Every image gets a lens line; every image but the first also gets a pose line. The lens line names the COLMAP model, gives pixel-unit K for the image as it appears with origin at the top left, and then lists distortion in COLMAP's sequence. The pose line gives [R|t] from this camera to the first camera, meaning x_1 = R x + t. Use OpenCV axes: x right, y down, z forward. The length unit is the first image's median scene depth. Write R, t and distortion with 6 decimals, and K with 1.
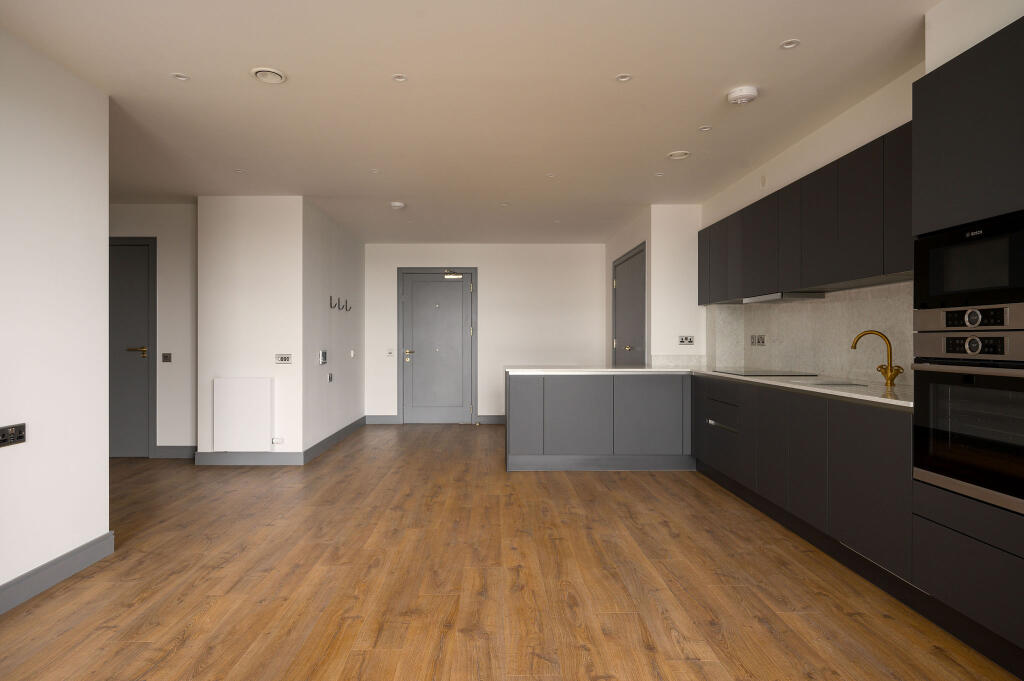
lens RADIAL K [[569.6, 0, 512.0], [0, 569.6, 340.5], [0, 0, 1]] dist [0.001558, 0.001322]
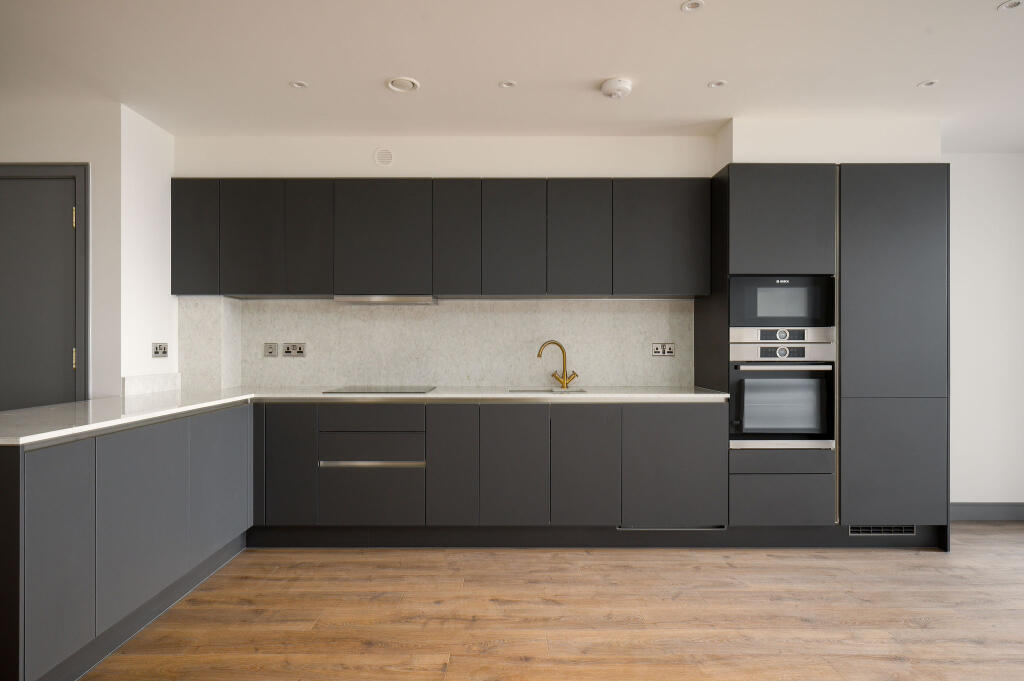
lens RADIAL K [[569.6, 0, 512.0], [0, 569.6, 340.5], [0, 0, 1]] dist [0.001558, 0.001322]
pose [[0.044182, 0.013594, 0.998931, -0.610519], [0.002661, 0.999902, -0.013725, -0.003083], [-0.999020, 0.003264, 0.044141, 1.260048]]
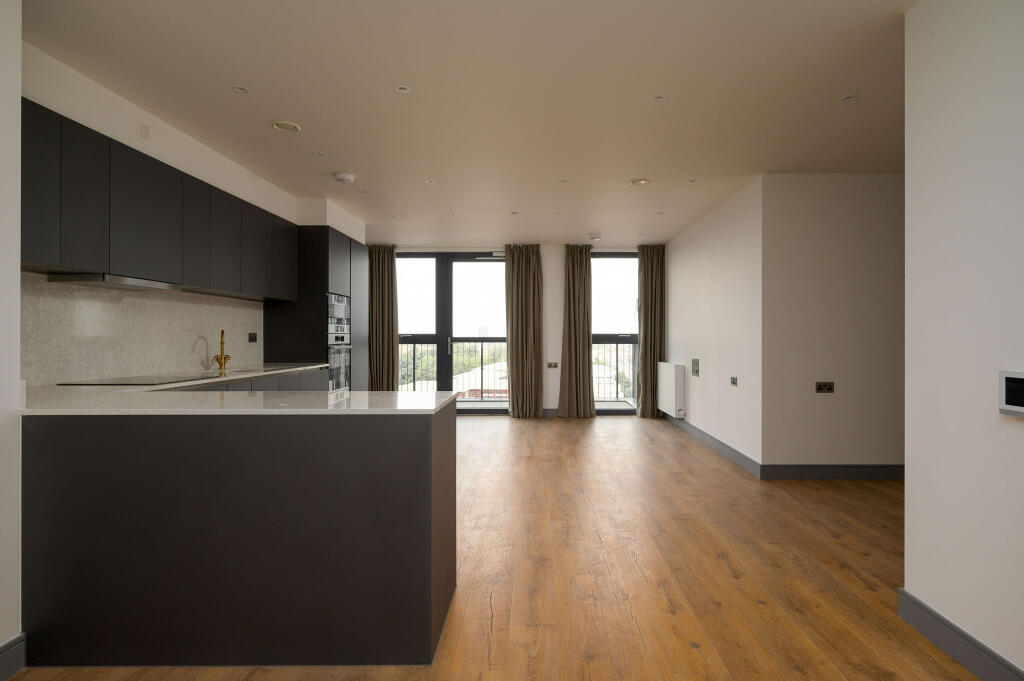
lens RADIAL K [[591.3, 0, 512.0], [0, 591.3, 340.5], [0, 0, 1]] dist [0.000994, 0.000202]
pose [[-0.997562, 0.004205, 0.069666, -0.191943], [0.004950, 0.999932, 0.010527, -0.003848], [-0.069617, 0.010847, -0.997515, 2.846274]]
